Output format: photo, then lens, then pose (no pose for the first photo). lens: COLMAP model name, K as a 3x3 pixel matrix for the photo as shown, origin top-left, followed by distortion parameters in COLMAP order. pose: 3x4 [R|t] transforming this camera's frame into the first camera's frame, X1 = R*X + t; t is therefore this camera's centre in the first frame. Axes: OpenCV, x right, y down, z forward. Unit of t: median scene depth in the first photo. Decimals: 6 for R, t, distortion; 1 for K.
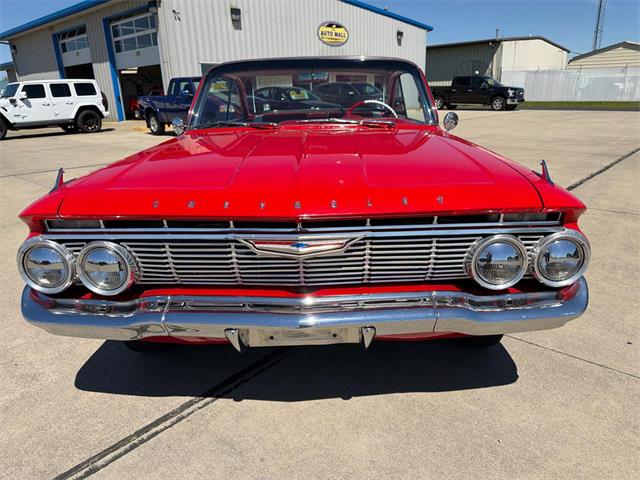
lens RADIAL K [[457.8, 0, 322.9], [0, 457.8, 240.8], [0, 0, 1]] dist [0.015404, -0.024444]
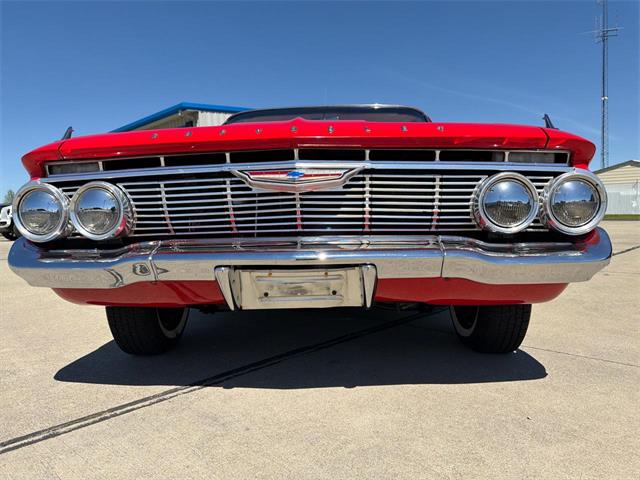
lens RADIAL K [[457.8, 0, 323.0], [0, 457.8, 241.8], [0, 0, 1]] dist [0.015404, -0.024444]
pose [[0.999027, 0.003448, -0.043972, 0.045342], [-0.014281, 0.968526, -0.248502, 0.355074], [0.041731, 0.248888, 0.967633, 0.091880]]
